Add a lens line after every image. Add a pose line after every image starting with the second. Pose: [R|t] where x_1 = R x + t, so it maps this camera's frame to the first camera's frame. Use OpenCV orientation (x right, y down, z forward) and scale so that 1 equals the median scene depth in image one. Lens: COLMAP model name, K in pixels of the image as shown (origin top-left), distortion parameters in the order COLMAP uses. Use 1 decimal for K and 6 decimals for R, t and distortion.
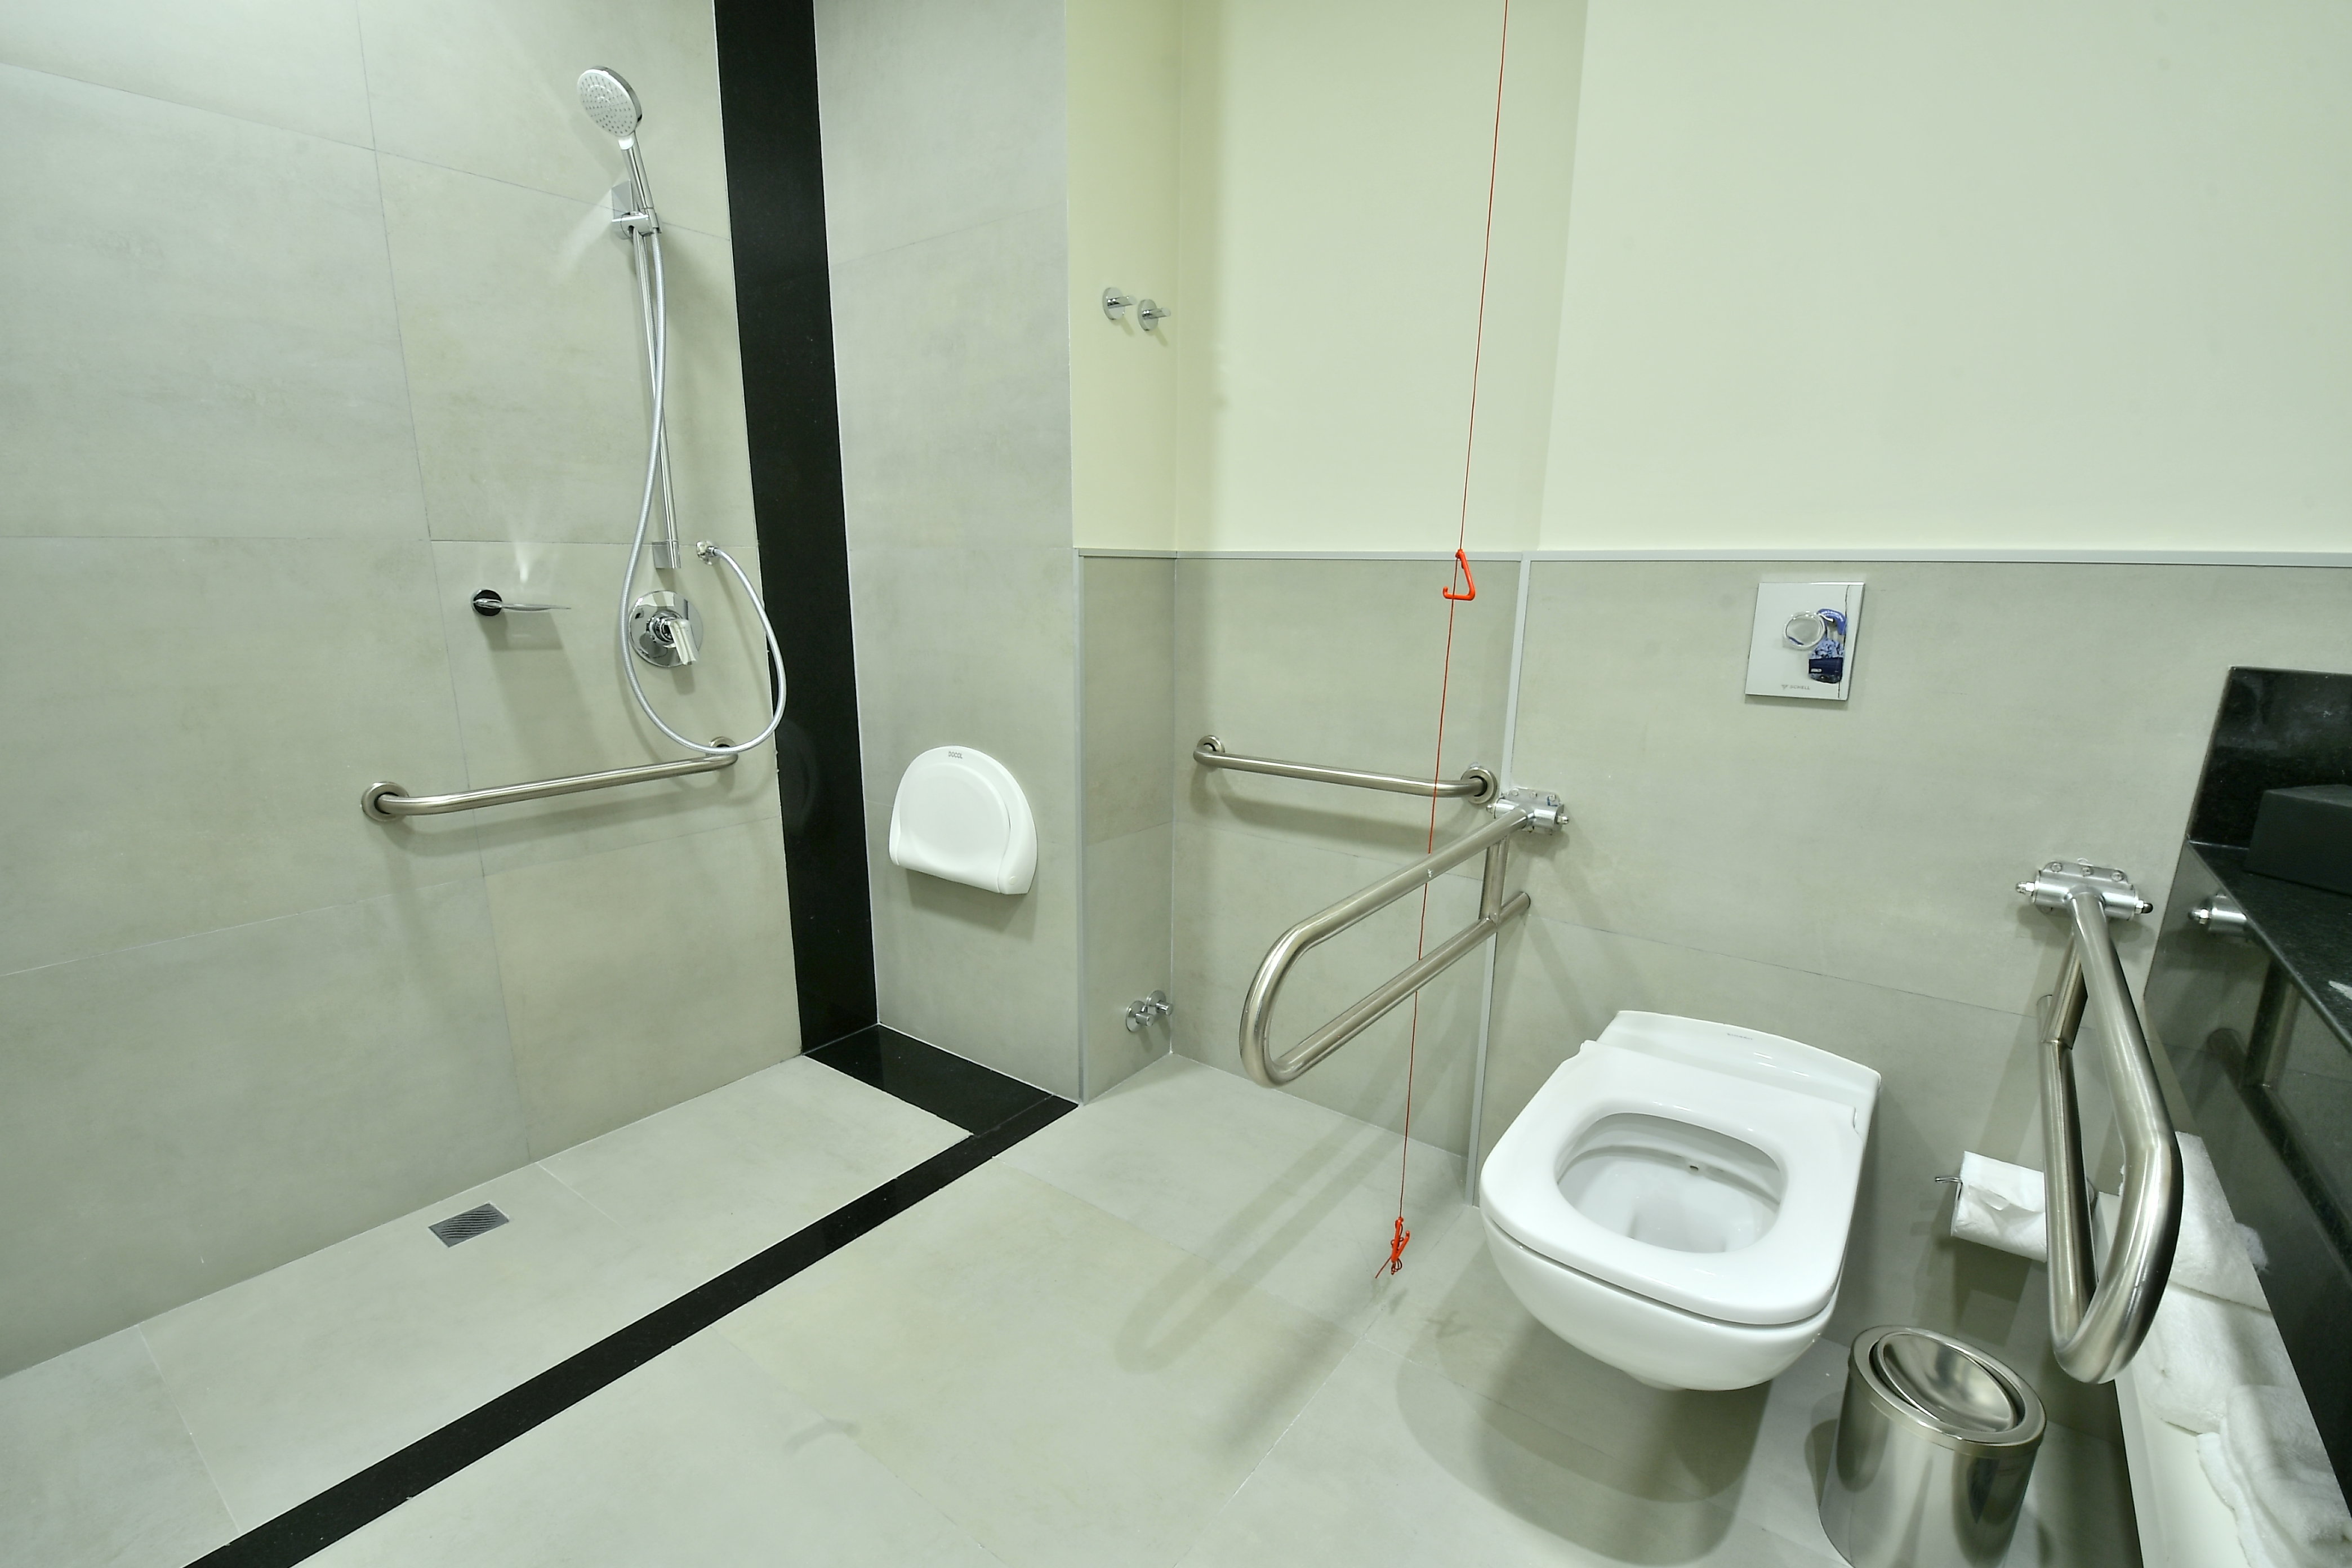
lens RADIAL K [[1027.6, 0, 1190.5], [0, 1027.6, 826.6], [0, 0, 1]] dist [-0.001817, -0.014989]
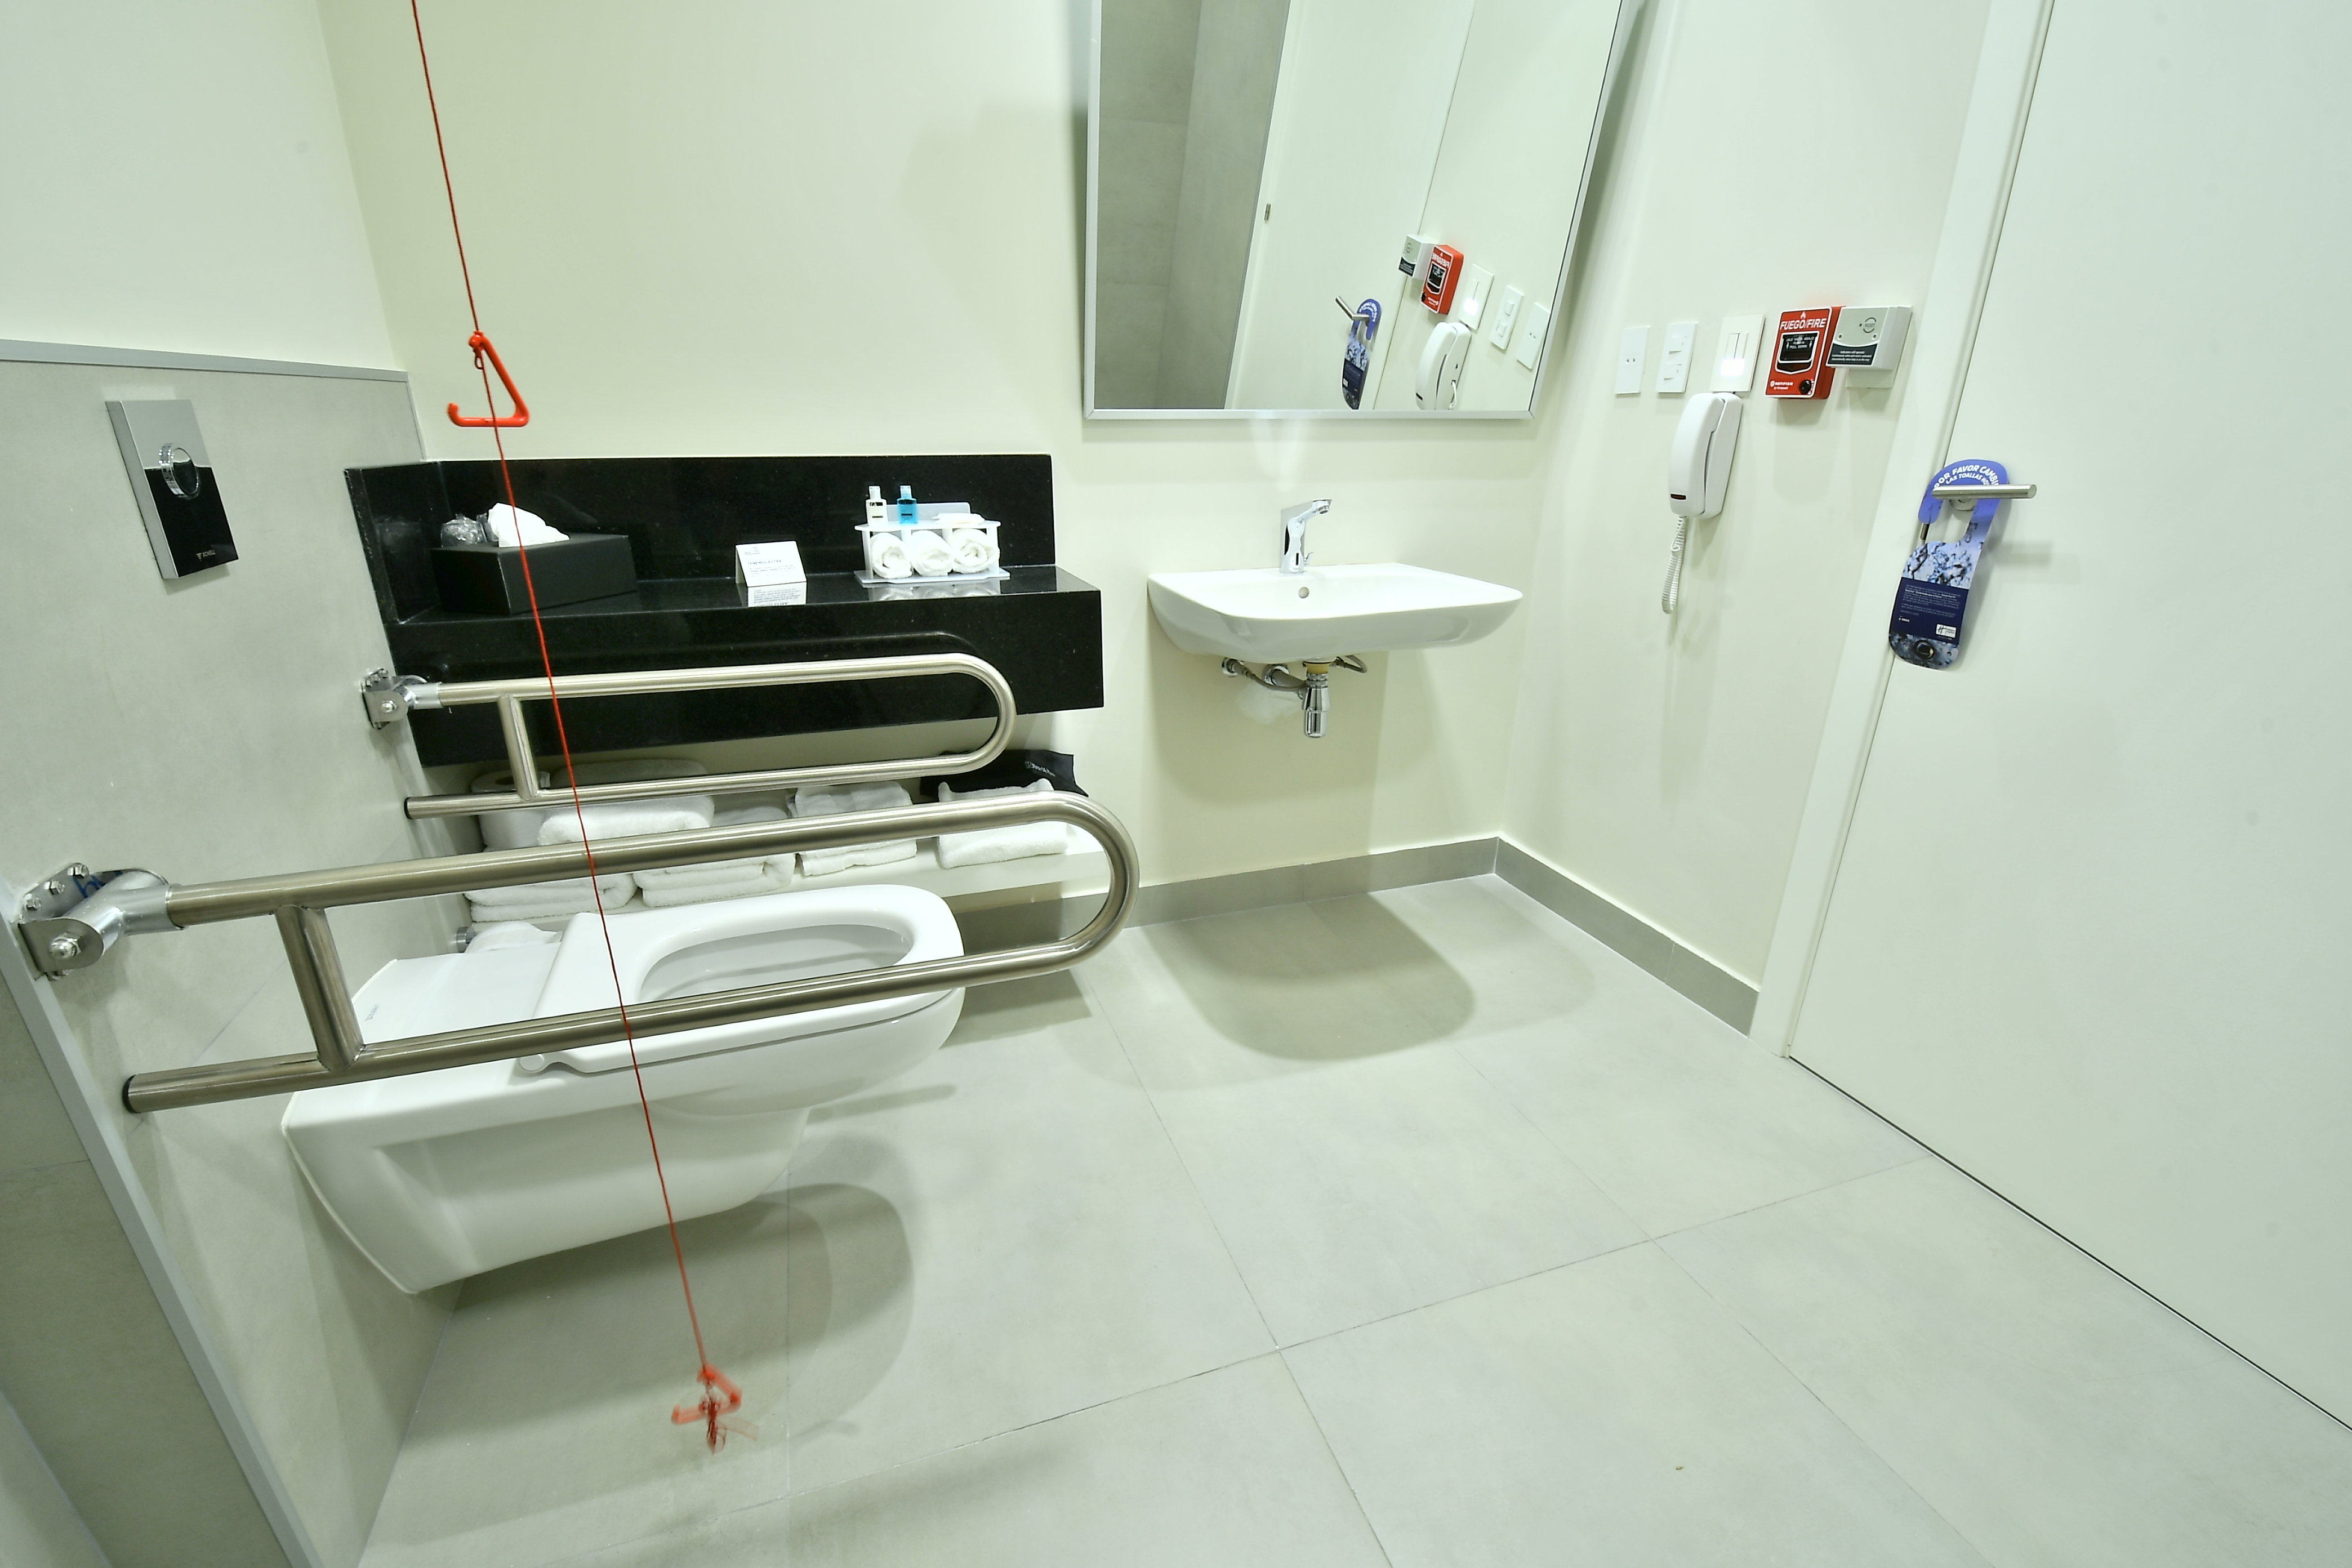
lens RADIAL K [[1024.2, 0, 1169.9], [0, 1024.2, 827.5], [0, 0, 1]] dist [0.019096, -0.025937]
pose [[-0.820101, -0.227524, 0.525040, -0.370483], [0.123407, 0.825634, 0.550545, -0.292367], [-0.558753, 0.516296, -0.649025, 1.223094]]
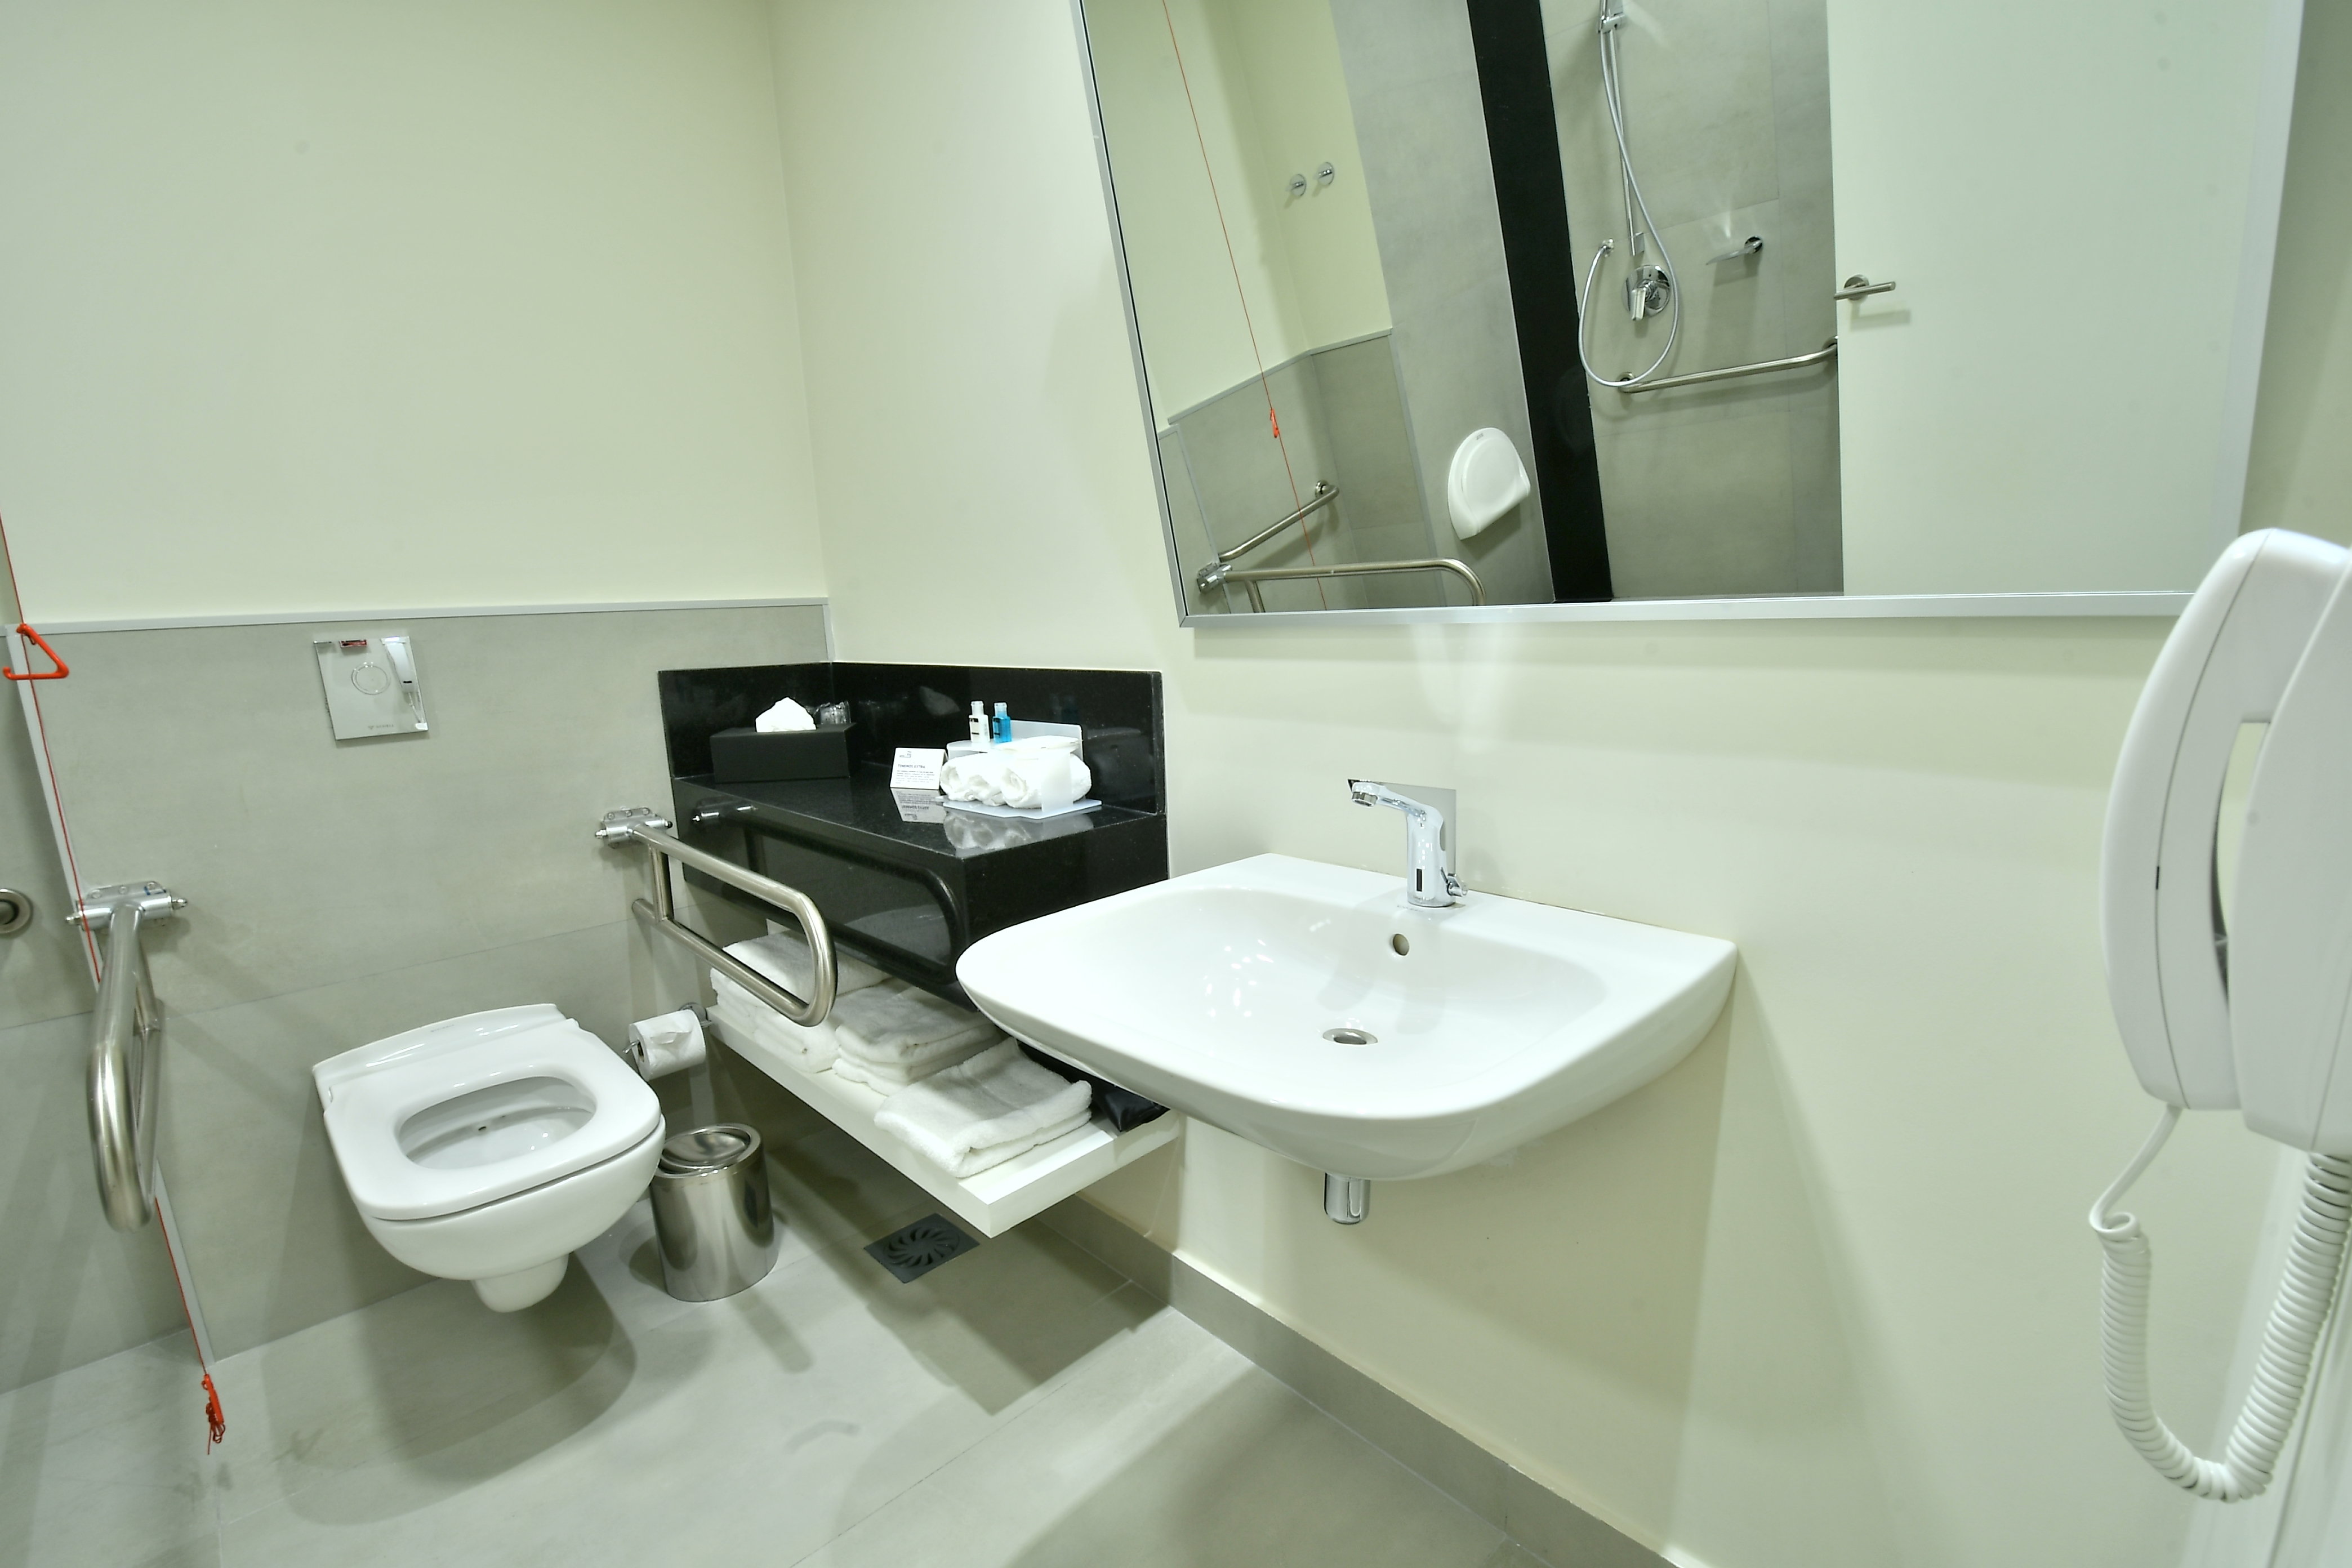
lens RADIAL K [[1024.2, 0, 1169.9], [0, 1024.2, 827.5], [0, 0, 1]] dist [0.019096, -0.025937]
pose [[0.169771, -0.231021, 0.958023, -0.421281], [0.273314, 0.945037, 0.179455, 0.009255], [-0.946825, 0.231375, 0.223581, -0.092952]]
